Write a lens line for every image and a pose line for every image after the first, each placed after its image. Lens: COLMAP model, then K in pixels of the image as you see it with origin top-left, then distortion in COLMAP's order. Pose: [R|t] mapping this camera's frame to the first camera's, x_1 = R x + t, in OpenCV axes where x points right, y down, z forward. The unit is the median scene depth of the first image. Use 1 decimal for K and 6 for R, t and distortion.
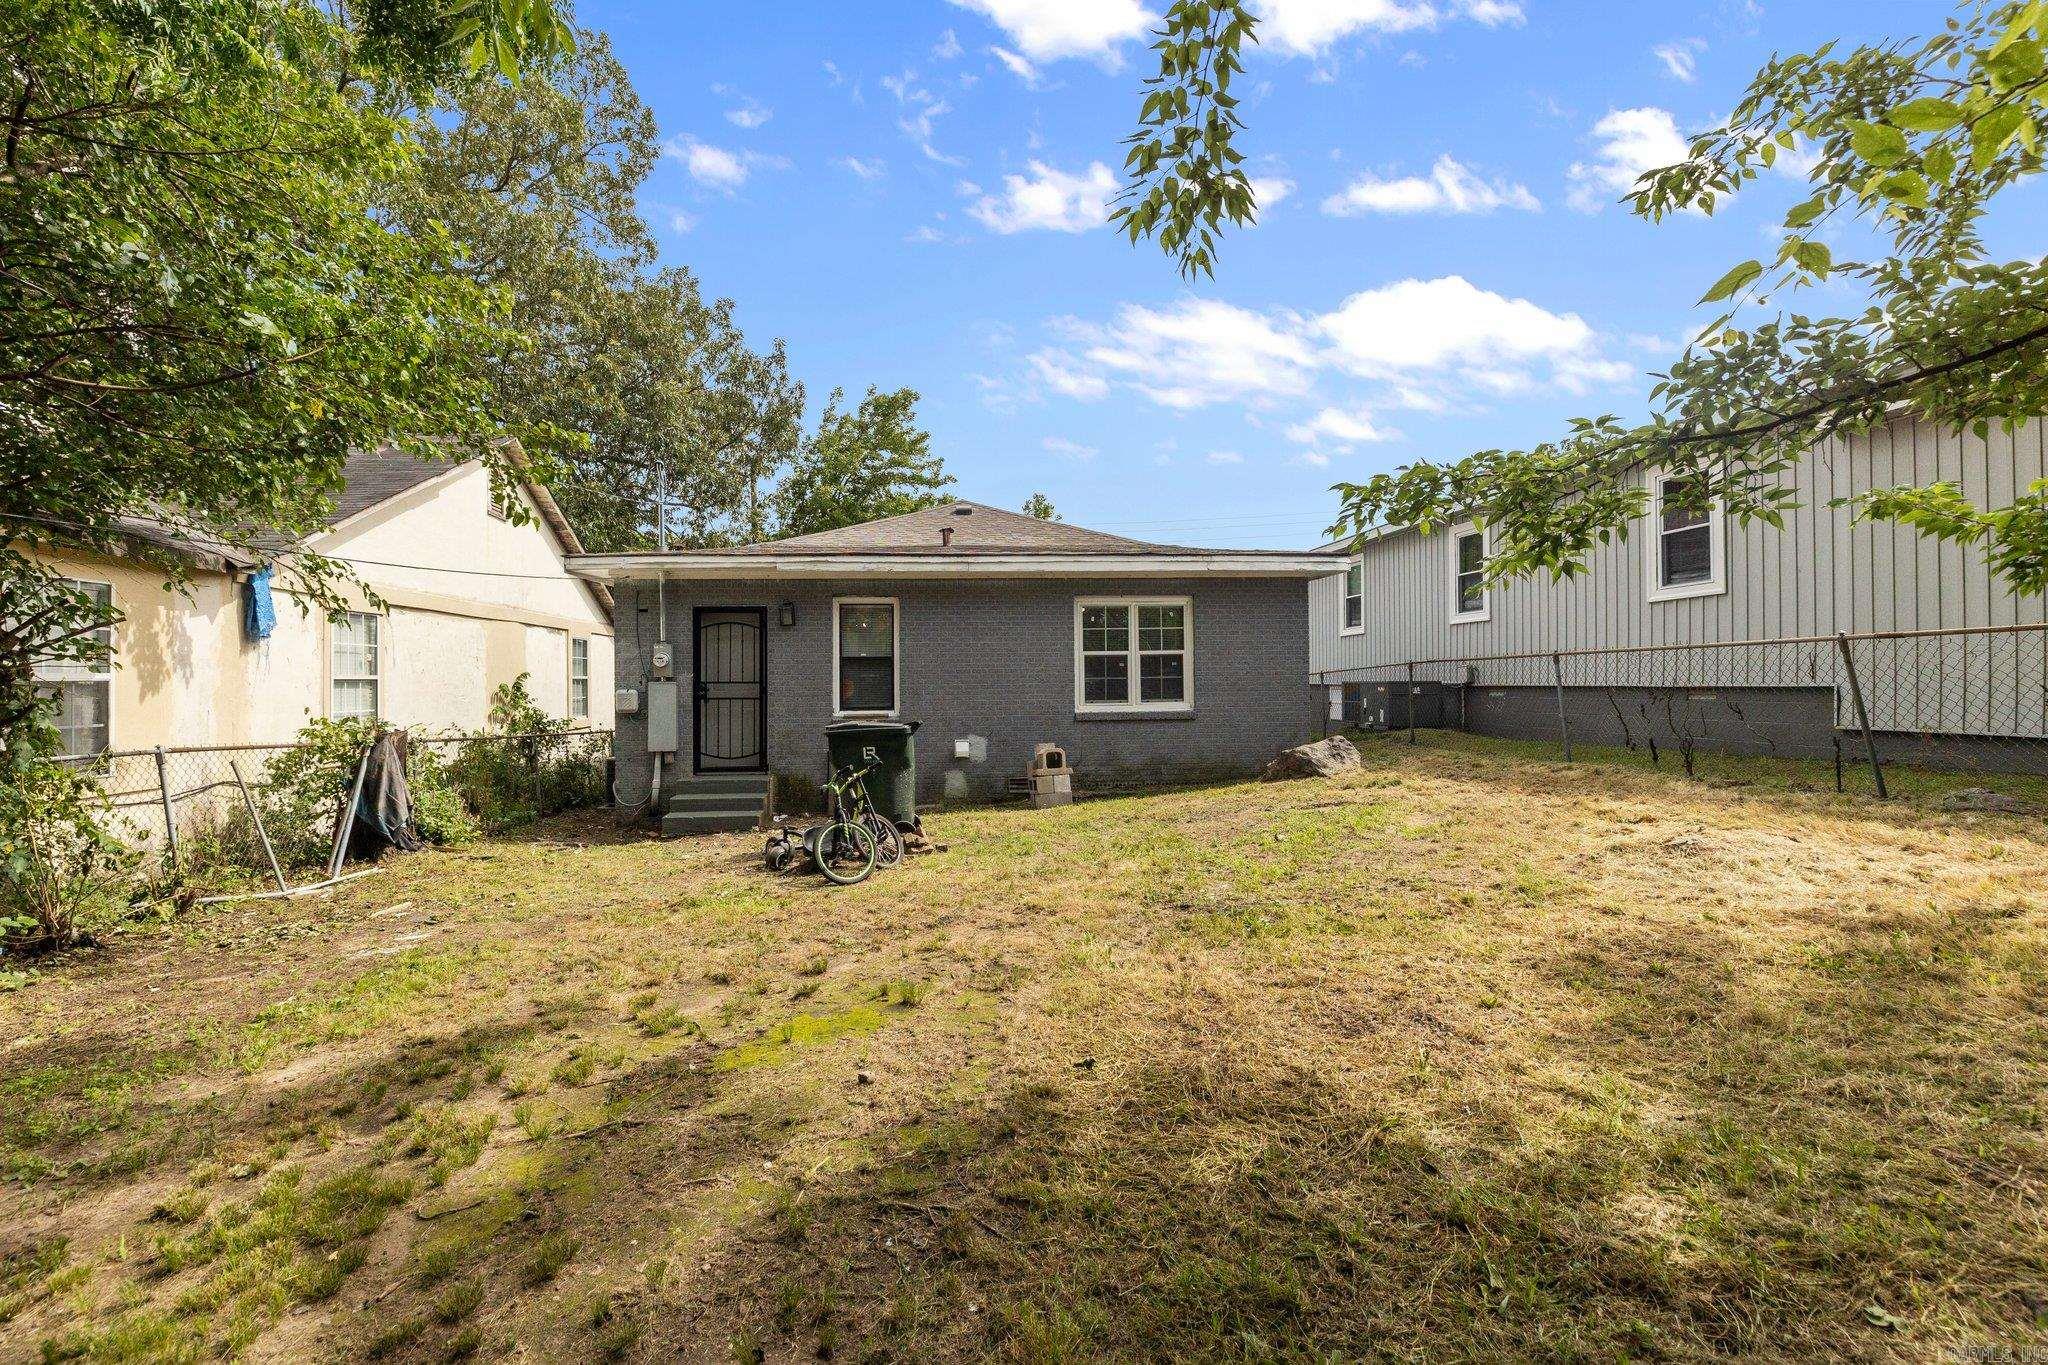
lens RADIAL K [[922.0, 0, 1023.5], [0, 922.0, 674.5], [0, 0, 1]] dist [0.004201, -0.001365]
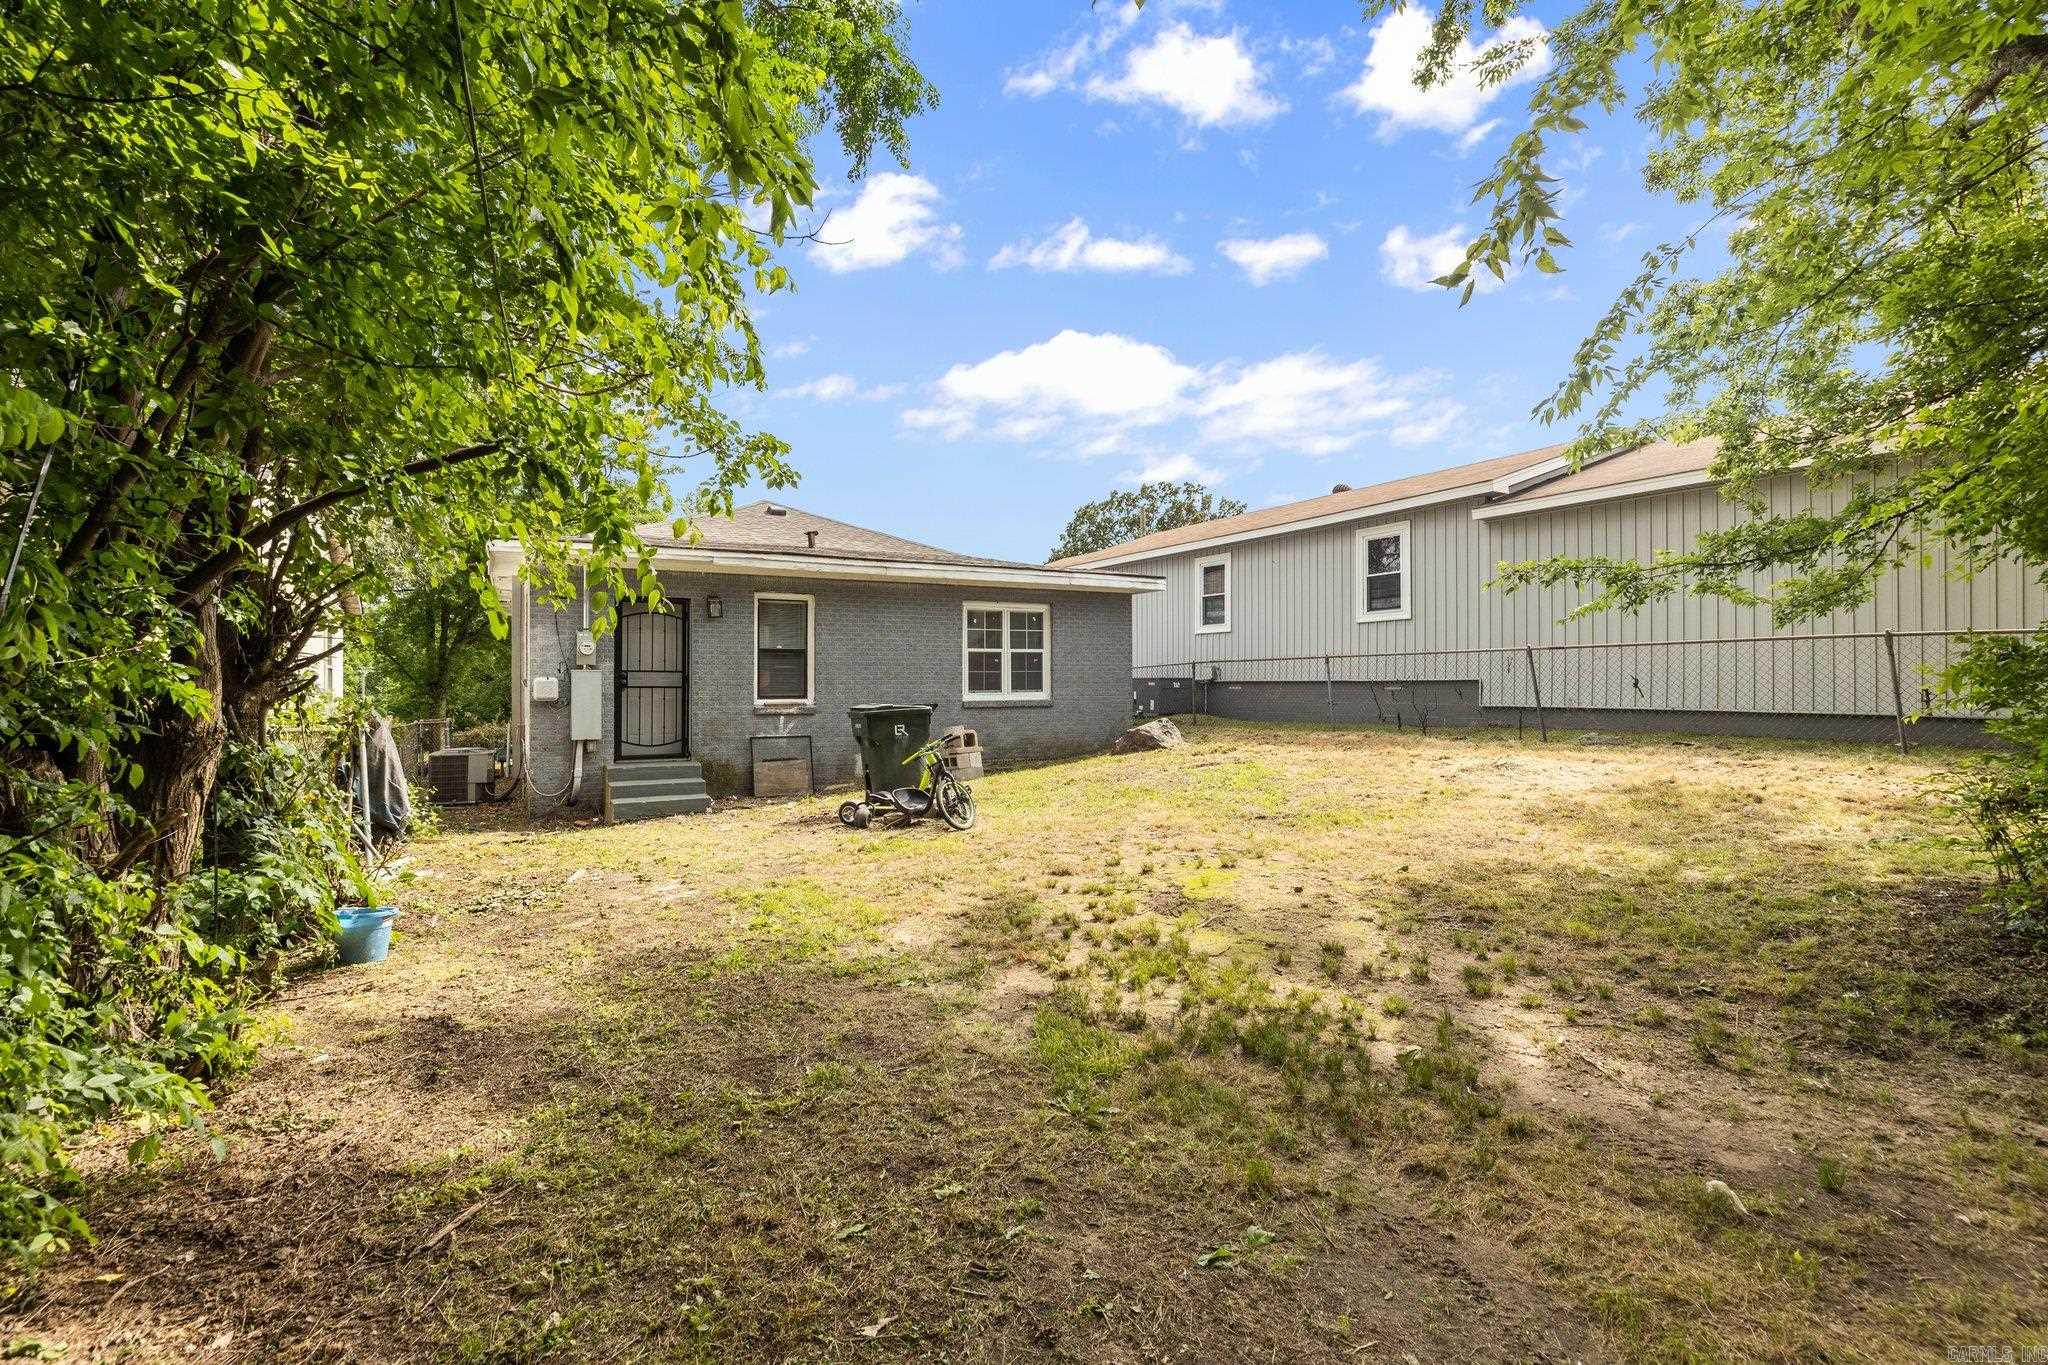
lens RADIAL K [[925.6, 0, 1022.1], [0, 925.6, 676.4], [0, 0, 1]] dist [0.002567, -0.000110]
pose [[0.911648, 0.009298, 0.410867, -0.355301], [-0.008926, 0.999956, -0.002824, 0.013177], [-0.410875, -0.001093, 0.911691, -0.096021]]
